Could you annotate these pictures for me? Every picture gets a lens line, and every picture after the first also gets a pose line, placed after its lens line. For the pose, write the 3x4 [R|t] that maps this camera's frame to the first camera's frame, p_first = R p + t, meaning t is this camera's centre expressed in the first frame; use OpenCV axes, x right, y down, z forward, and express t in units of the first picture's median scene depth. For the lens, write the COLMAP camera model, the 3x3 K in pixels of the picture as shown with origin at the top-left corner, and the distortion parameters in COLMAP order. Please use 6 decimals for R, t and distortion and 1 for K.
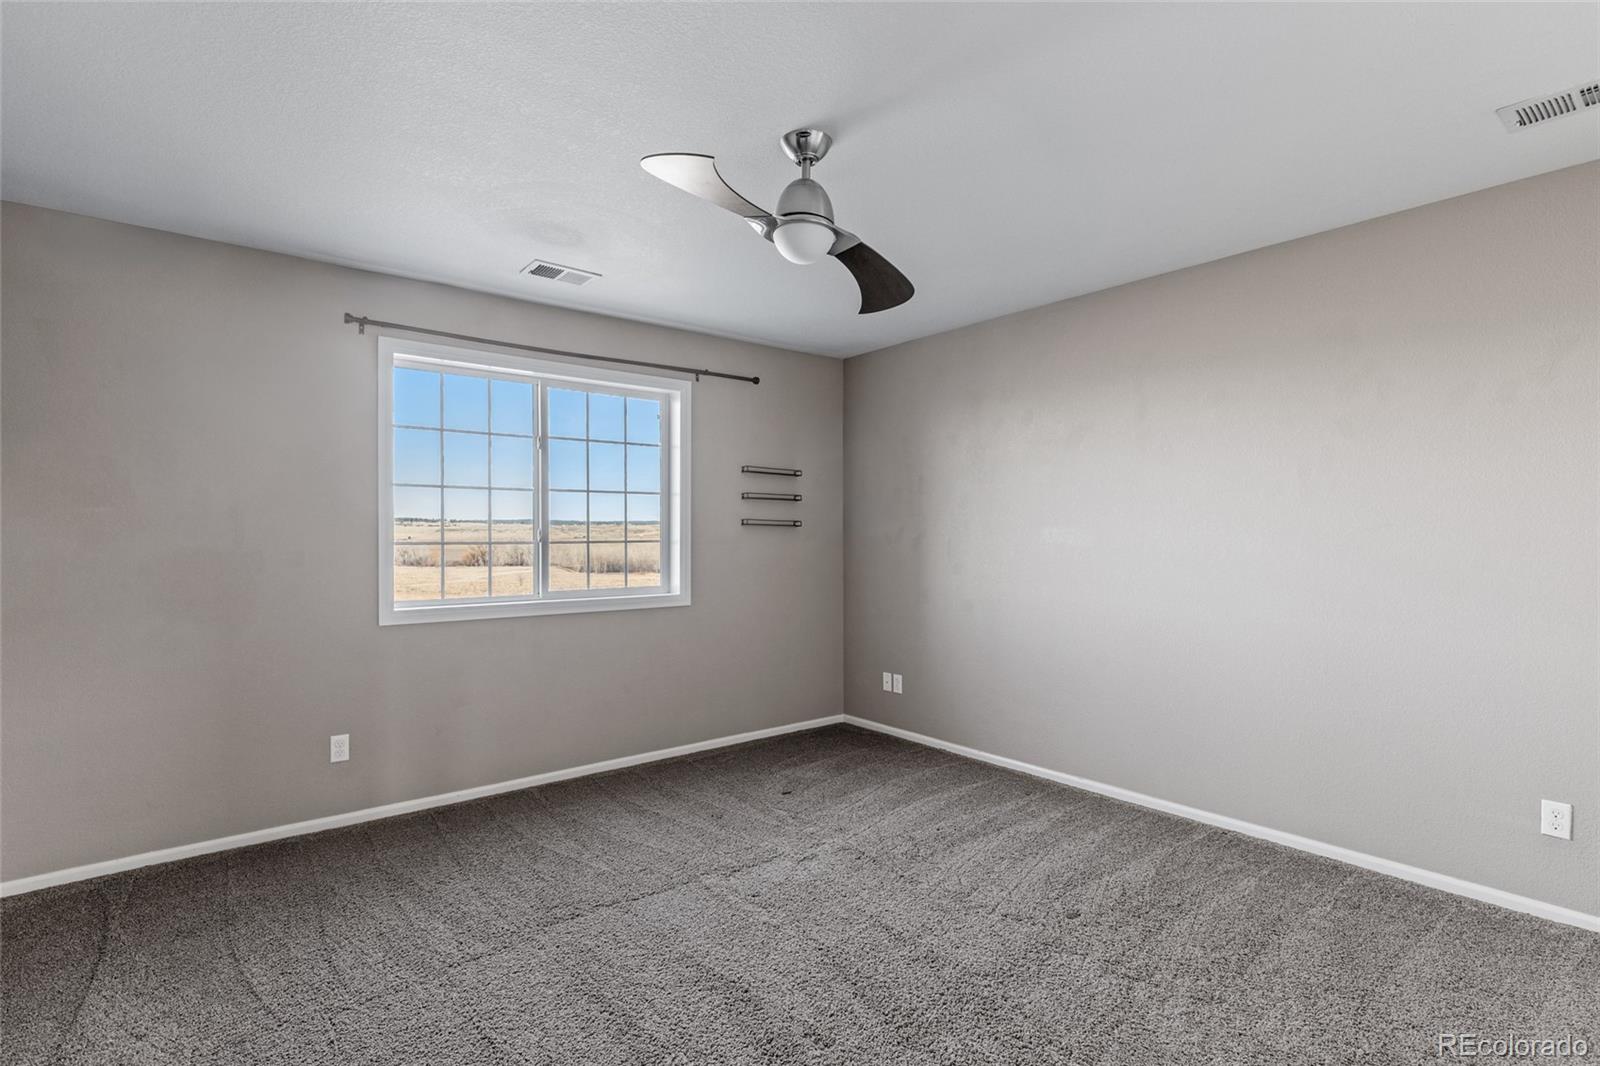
lens RADIAL K [[745.0, 0, 799.7], [0, 745.0, 531.1], [0, 0, 1]] dist [-0.014534, -0.000046]
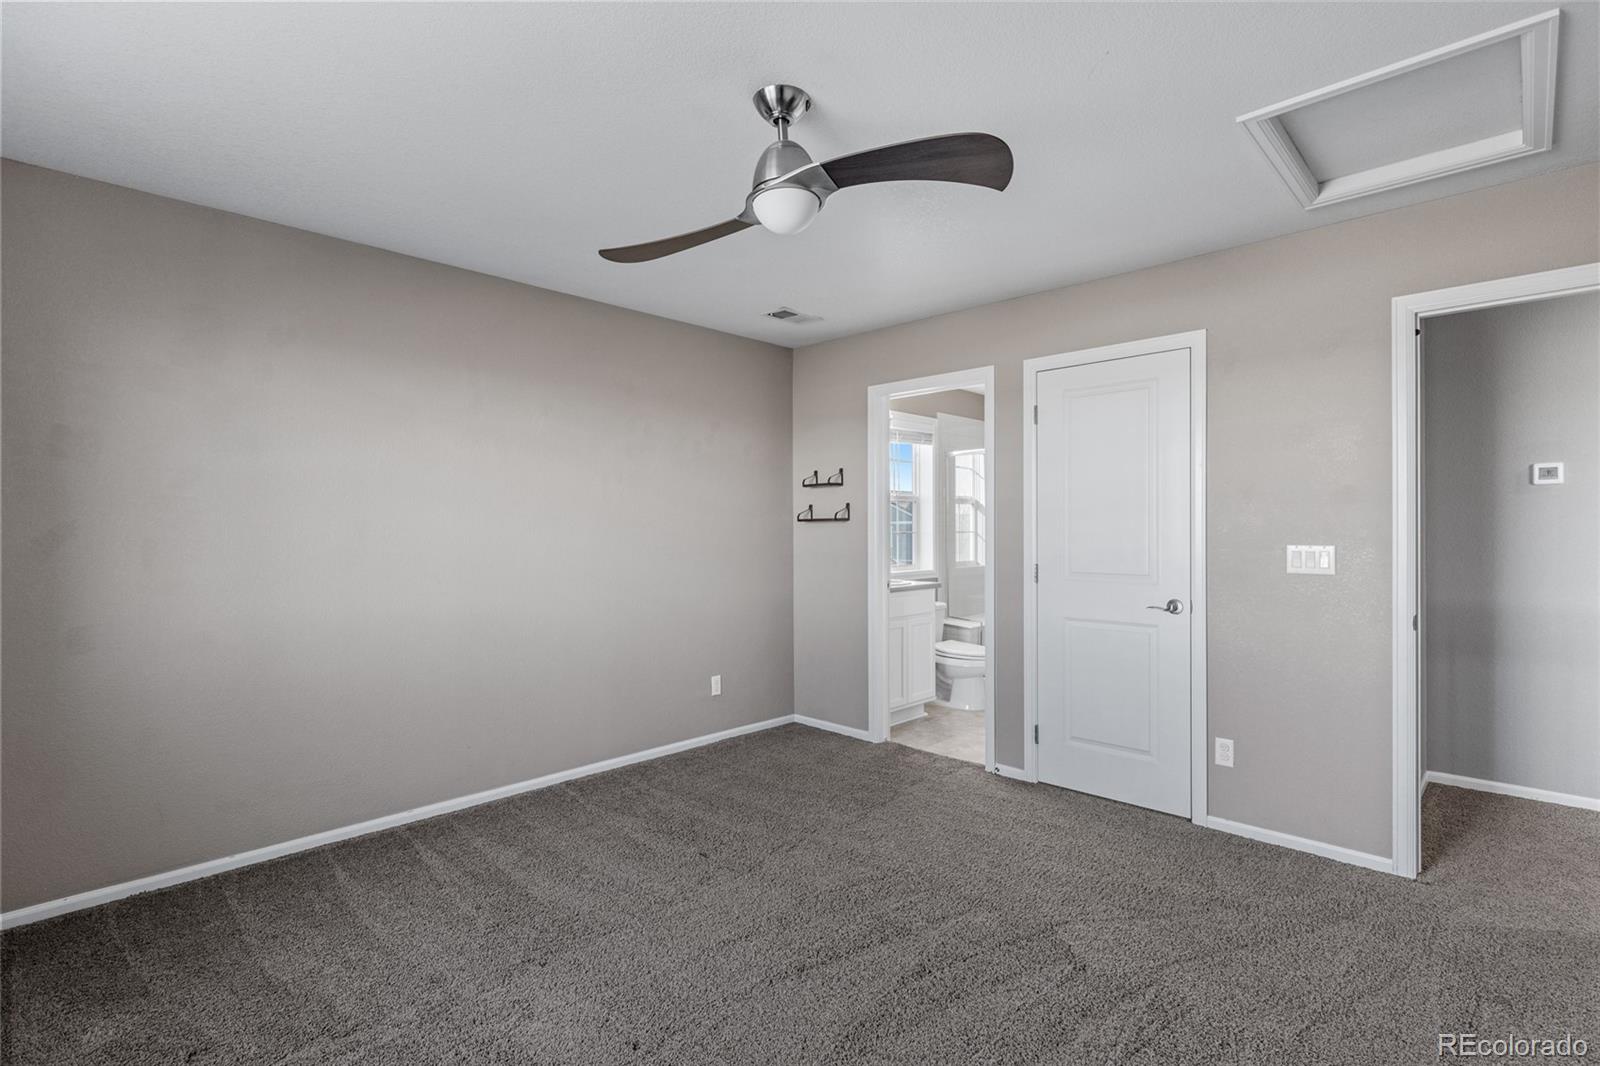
lens RADIAL K [[745.0, 0, 798.0], [0, 745.0, 528.8], [0, 0, 1]] dist [-0.014534, -0.000046]
pose [[-0.091102, -0.004258, 0.995832, -0.628515], [0.004428, 0.999979, 0.004681, 0.000872], [-0.995832, 0.004836, -0.091082, 0.749611]]
